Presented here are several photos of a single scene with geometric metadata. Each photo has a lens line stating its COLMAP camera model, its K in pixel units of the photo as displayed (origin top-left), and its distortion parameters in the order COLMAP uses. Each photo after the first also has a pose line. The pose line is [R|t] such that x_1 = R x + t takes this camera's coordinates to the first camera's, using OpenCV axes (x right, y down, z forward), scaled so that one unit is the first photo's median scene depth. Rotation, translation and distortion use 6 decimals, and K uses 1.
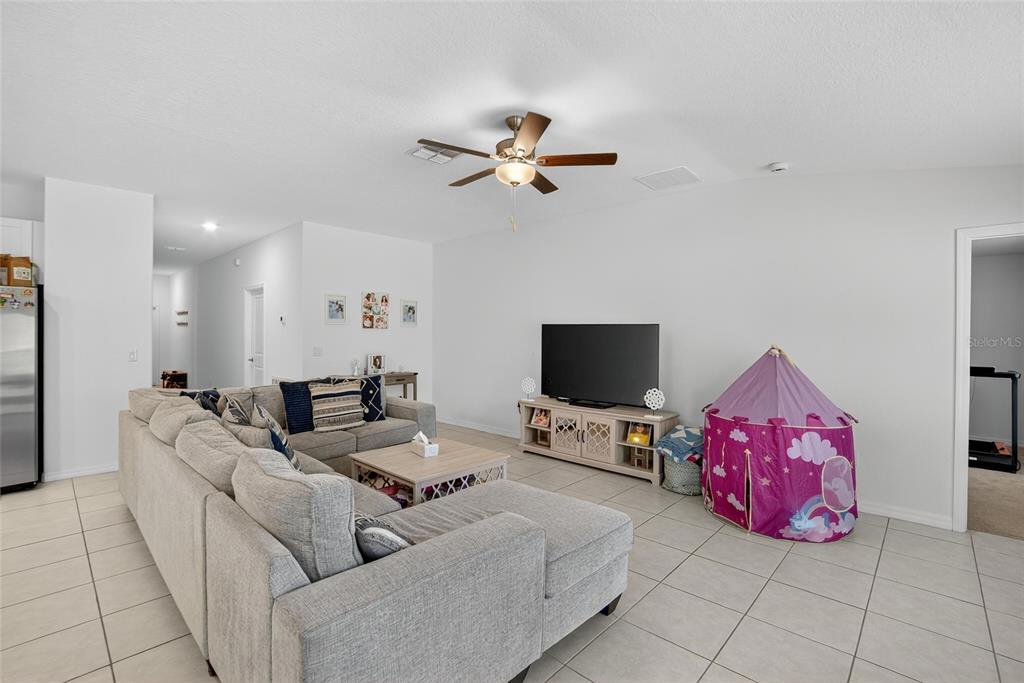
lens RADIAL K [[452.8, 0, 492.5], [0, 452.8, 336.1], [0, 0, 1]] dist [-0.031345, 0.004989]
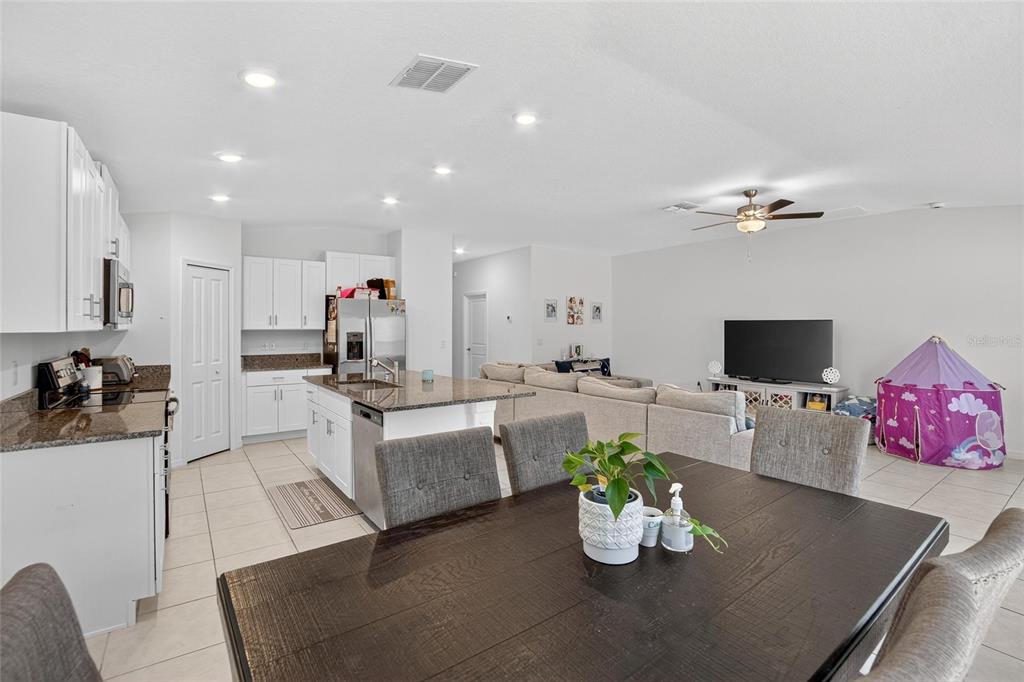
lens RADIAL K [[452.8, 0, 495.6], [0, 452.8, 328.1], [0, 0, 1]] dist [-0.031345, 0.004989]
pose [[0.981814, -0.005996, -0.189752, -0.438845], [0.004727, 0.999963, -0.007144, 0.003286], [0.189788, 0.006117, 0.981806, -0.589221]]
